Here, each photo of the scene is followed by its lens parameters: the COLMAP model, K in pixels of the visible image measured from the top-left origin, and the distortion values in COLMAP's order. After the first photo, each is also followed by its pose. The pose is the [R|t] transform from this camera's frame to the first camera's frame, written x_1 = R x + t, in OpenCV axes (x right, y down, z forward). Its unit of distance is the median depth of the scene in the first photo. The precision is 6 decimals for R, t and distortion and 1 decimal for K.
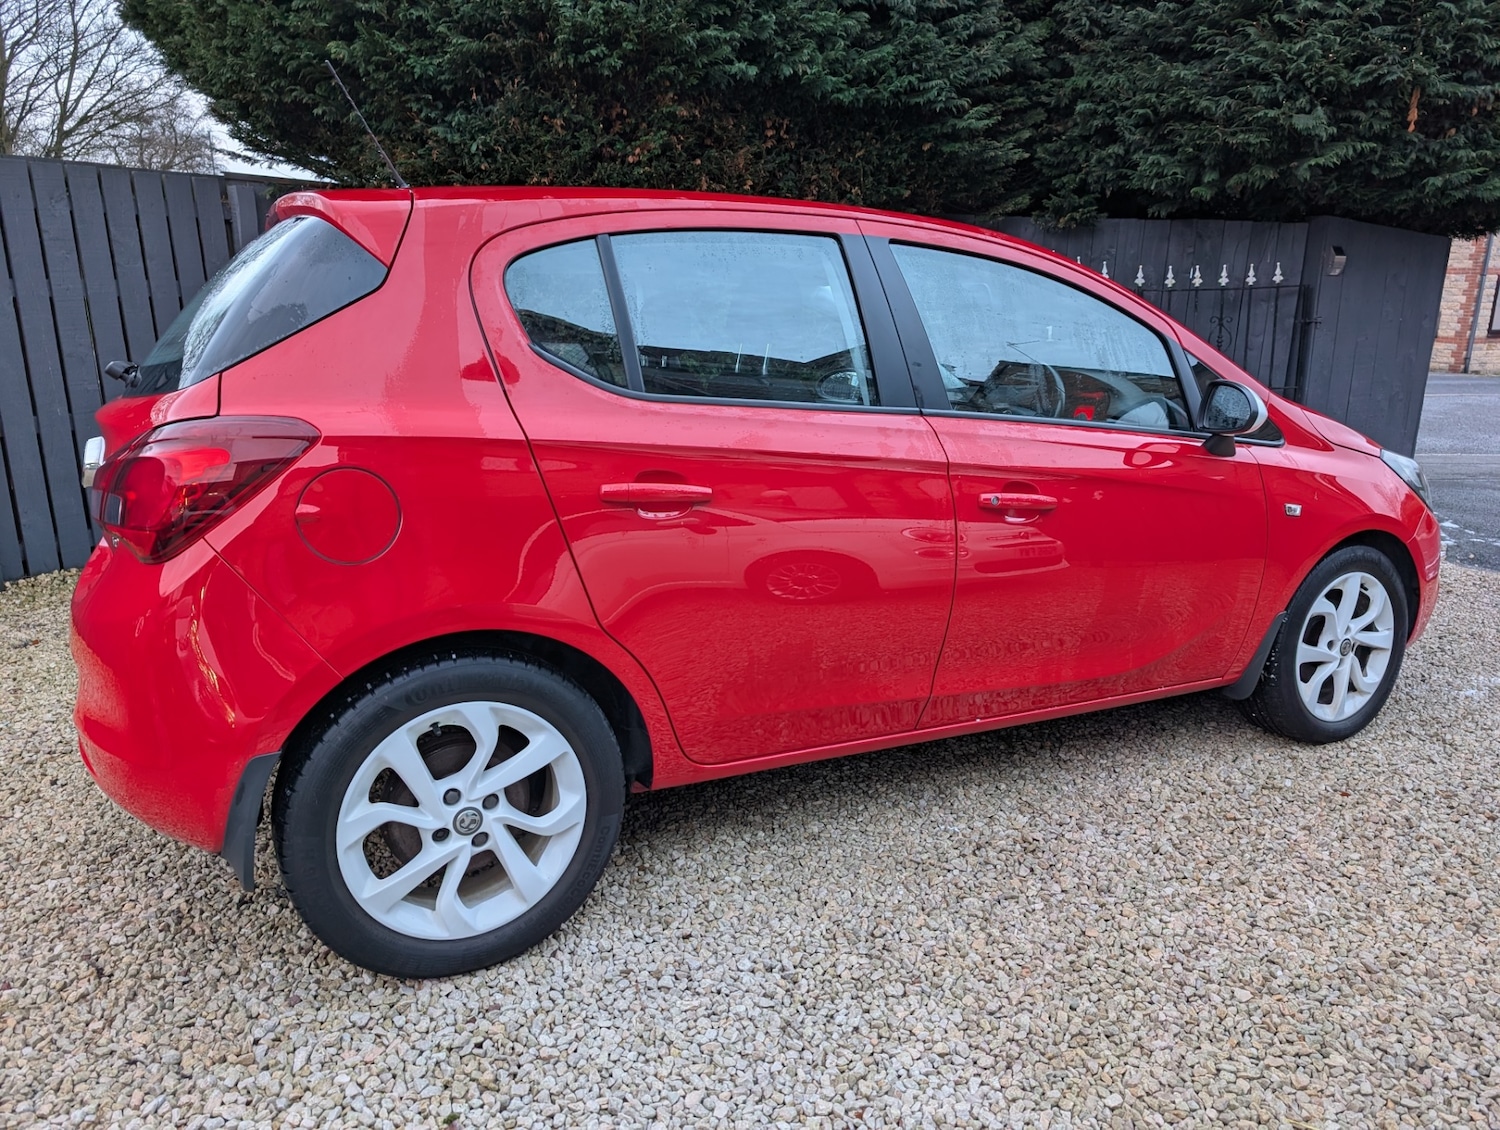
lens RADIAL K [[1085.0, 0, 756.7], [0, 1085.0, 557.0], [0, 0, 1]] dist [0.028168, -0.021777]
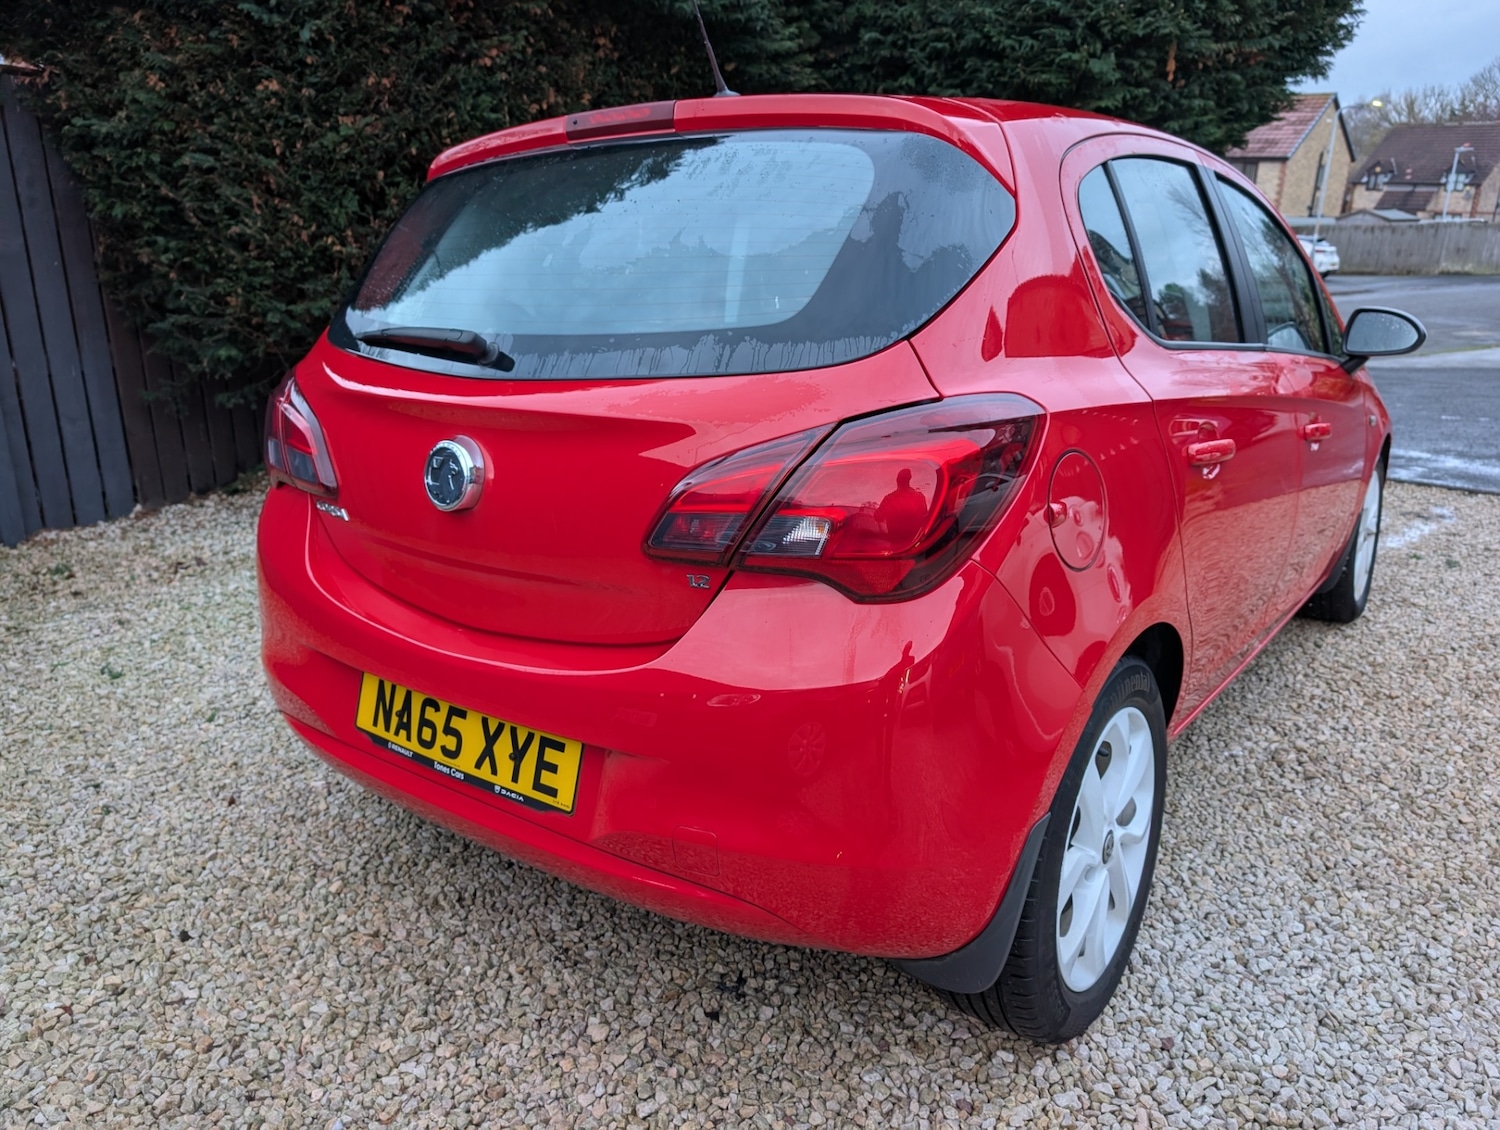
lens RADIAL K [[1085.0, 0, 743.8], [0, 1085.0, 552.8], [0, 0, 1]] dist [0.028168, -0.021777]
pose [[0.906383, -0.119991, 0.405058, -0.336070], [0.095652, 0.992204, 0.079886, -0.034871], [-0.411486, -0.033663, 0.910794, 0.132726]]
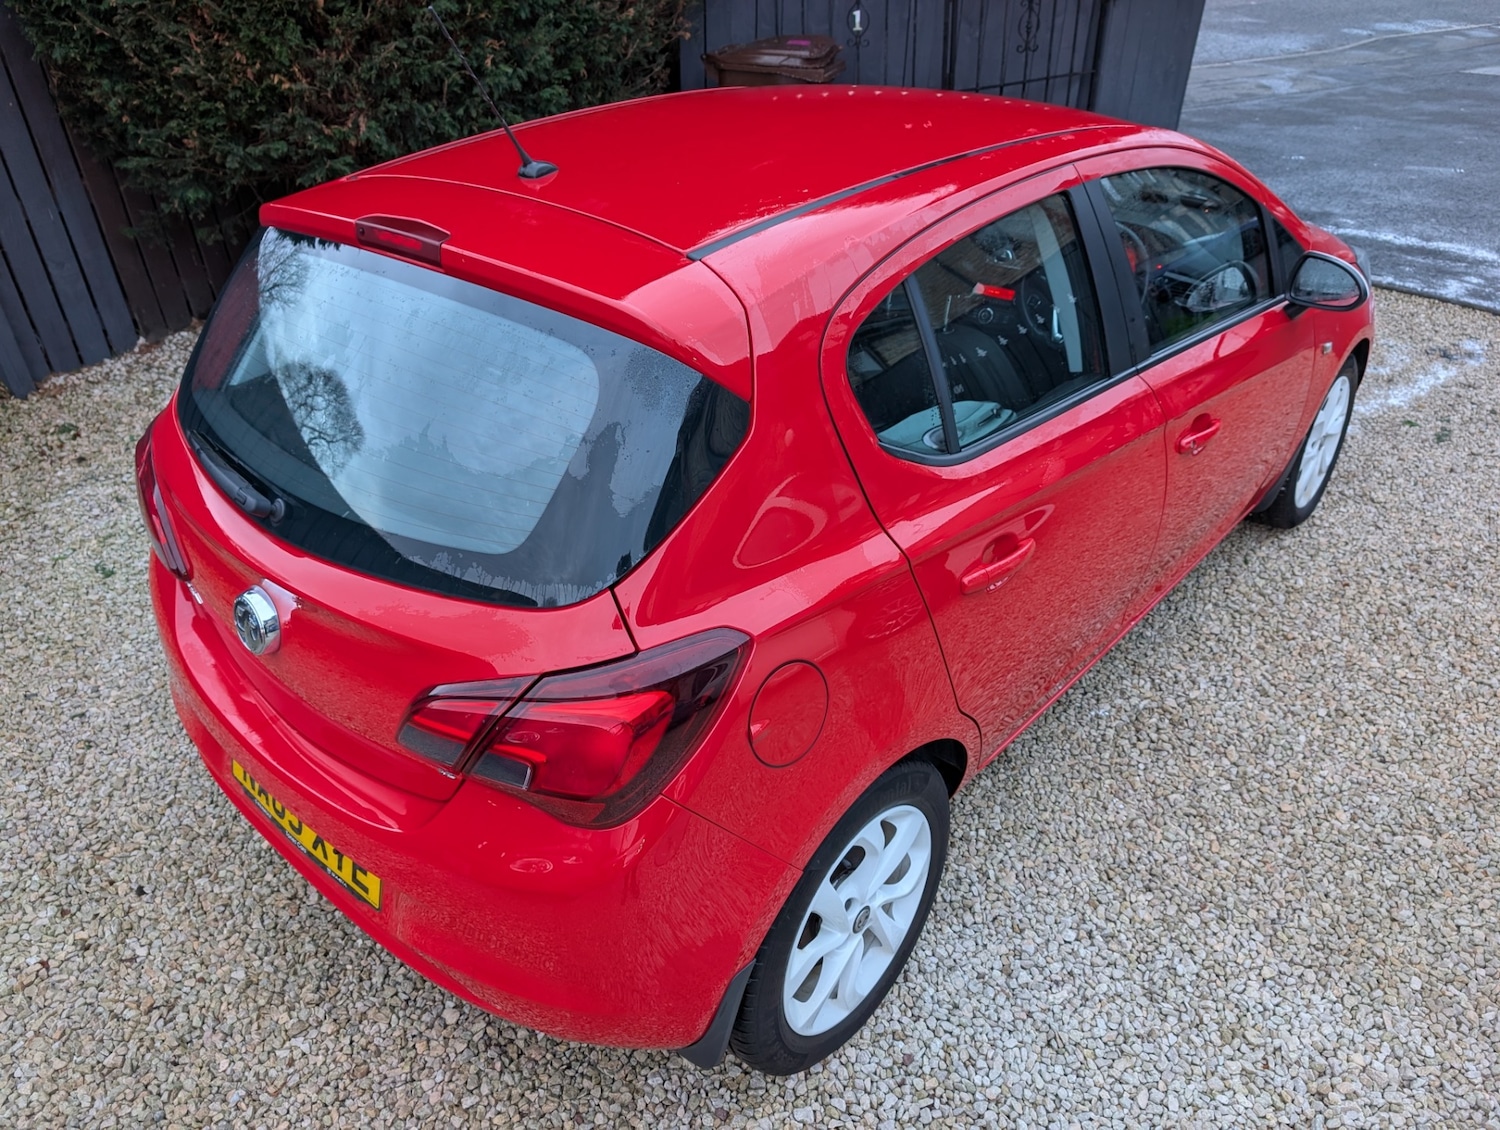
lens RADIAL K [[1085.0, 0, 754.0], [0, 1085.0, 558.7], [0, 0, 1]] dist [0.028168, -0.021777]
pose [[0.935408, -0.210636, 0.283979, -0.225564], [0.098926, 0.927016, 0.361740, -0.172319], [-0.339449, -0.310281, 0.887975, 0.098267]]
